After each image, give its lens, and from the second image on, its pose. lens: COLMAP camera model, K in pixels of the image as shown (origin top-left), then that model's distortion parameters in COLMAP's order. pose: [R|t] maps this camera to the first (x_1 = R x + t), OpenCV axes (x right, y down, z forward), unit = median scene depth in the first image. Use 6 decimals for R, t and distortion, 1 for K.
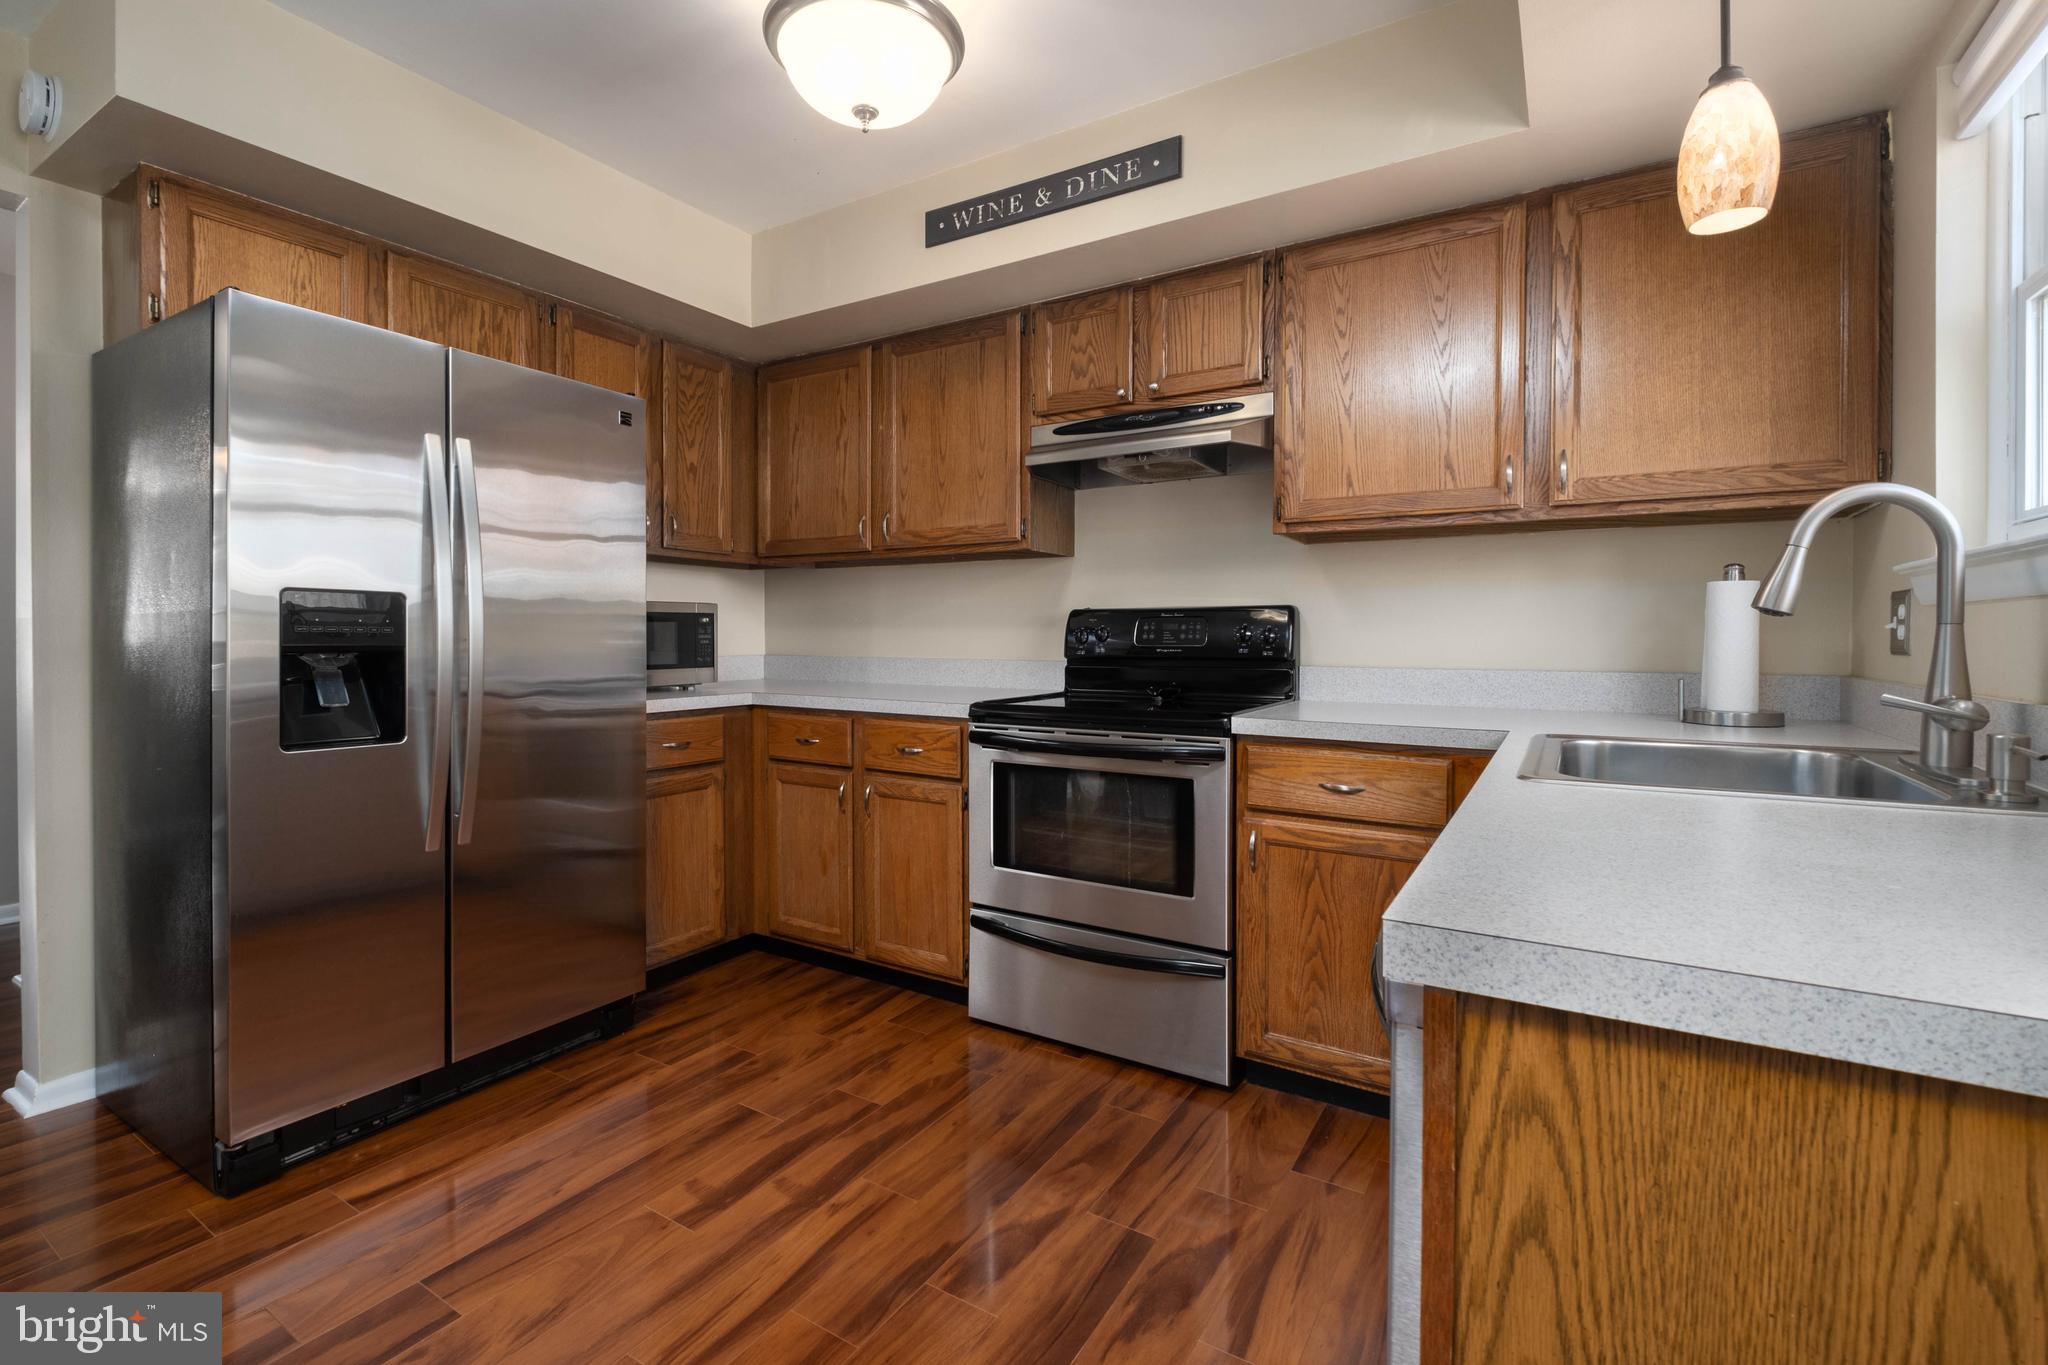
lens RADIAL K [[903.1, 0, 1026.5], [0, 903.1, 653.9], [0, 0, 1]] dist [-0.001731, 0.000051]
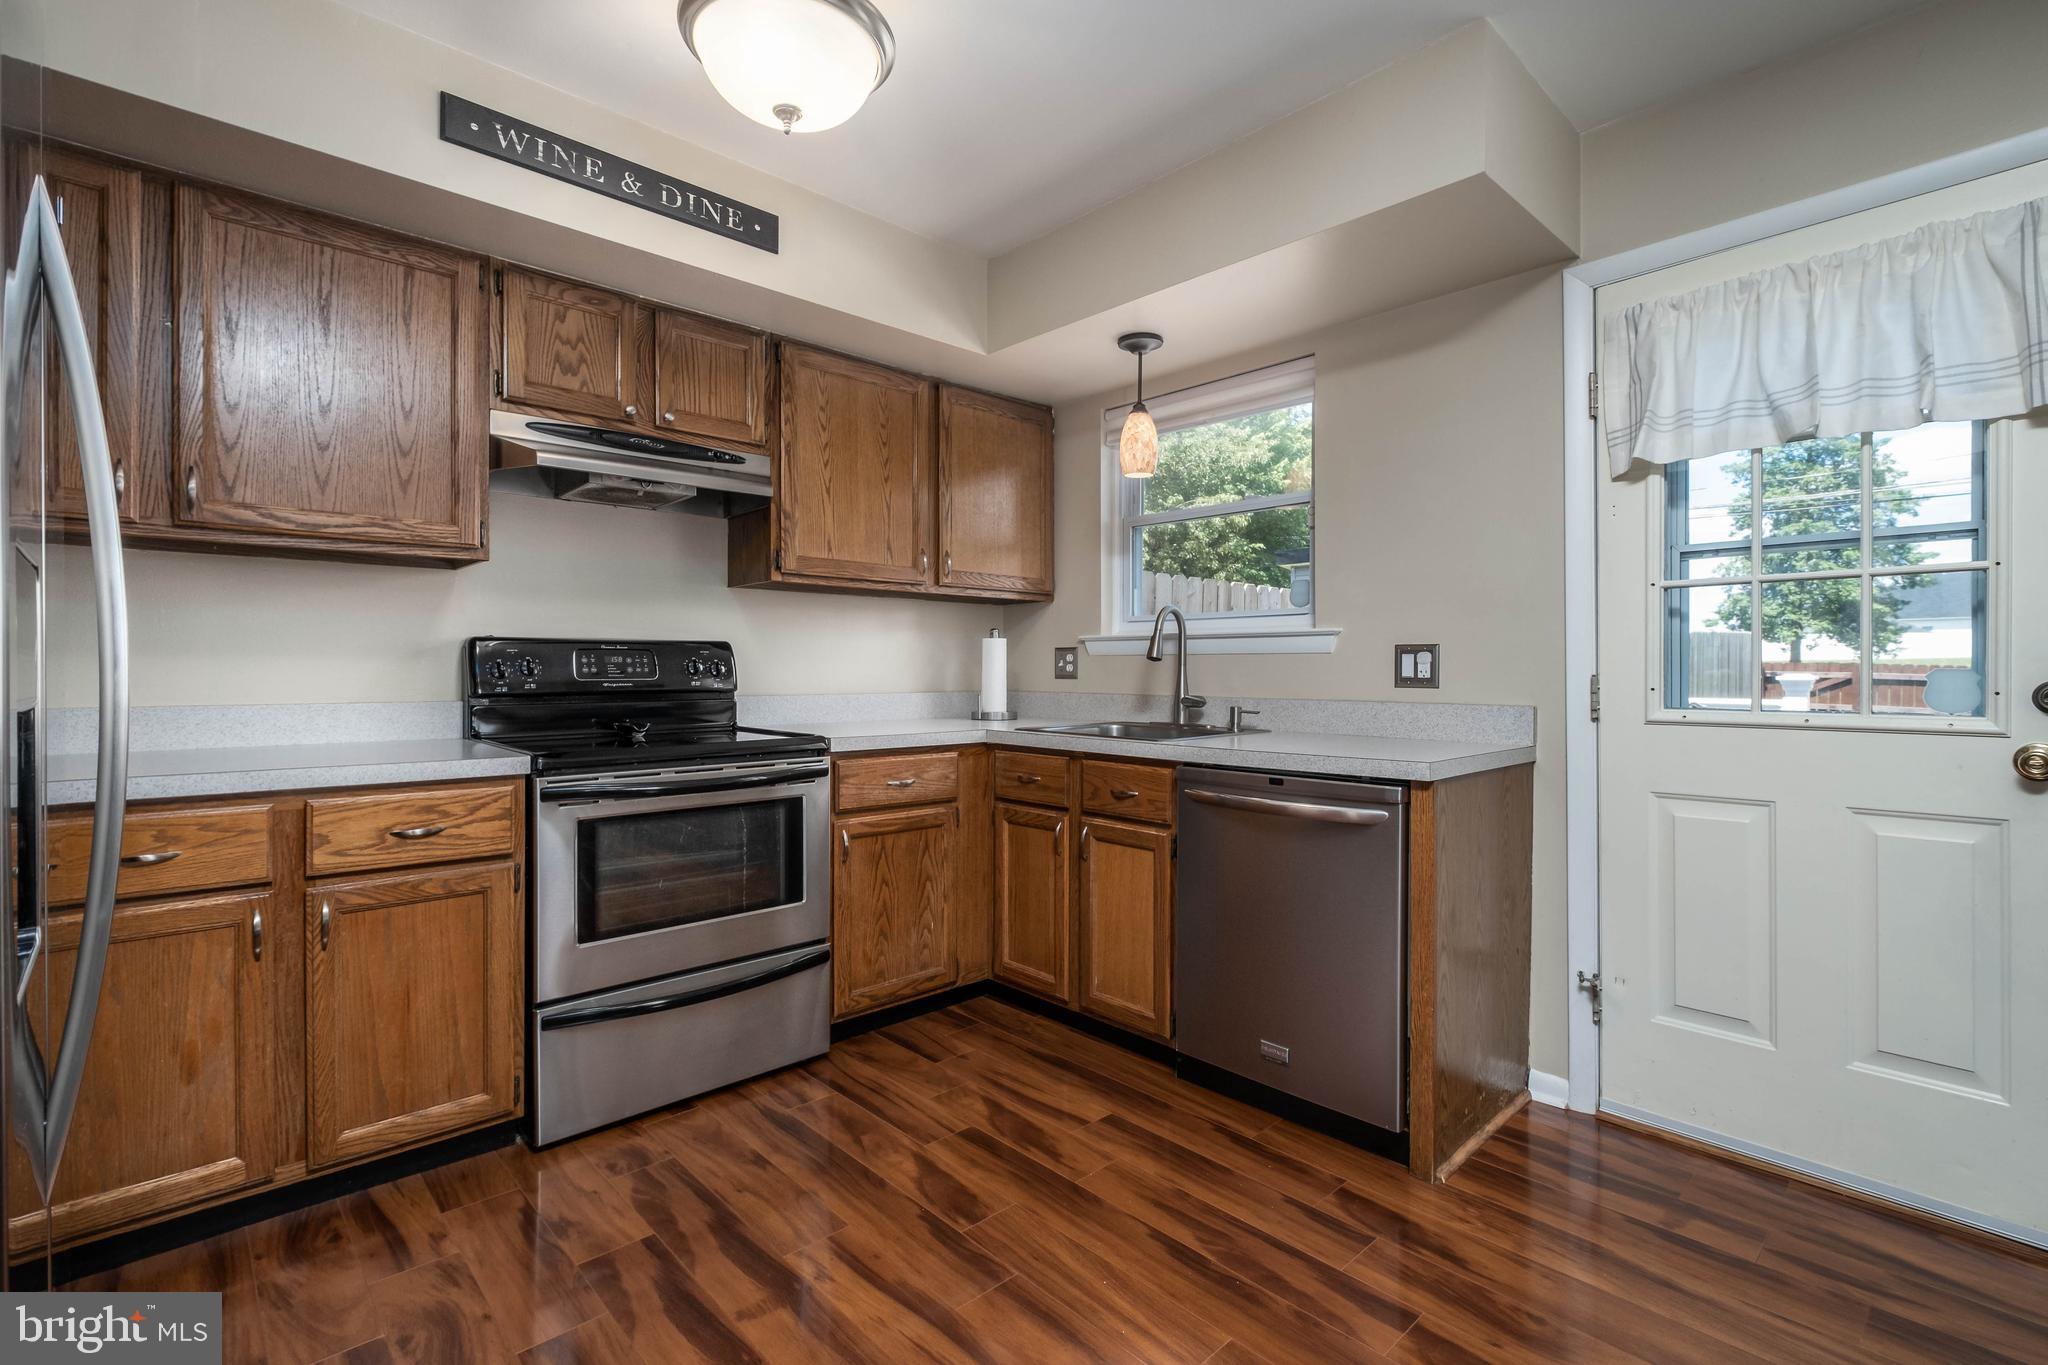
lens RADIAL K [[931.5, 0, 1024.0], [0, 931.5, 682.5], [0, 0, 1]] dist [0.001455, 0.000151]
pose [[0.258932, -0.015142, 0.965777, -0.829866], [0.017950, 0.999780, 0.010863, -0.011311], [-0.965729, 0.014523, 0.259147, 0.407211]]
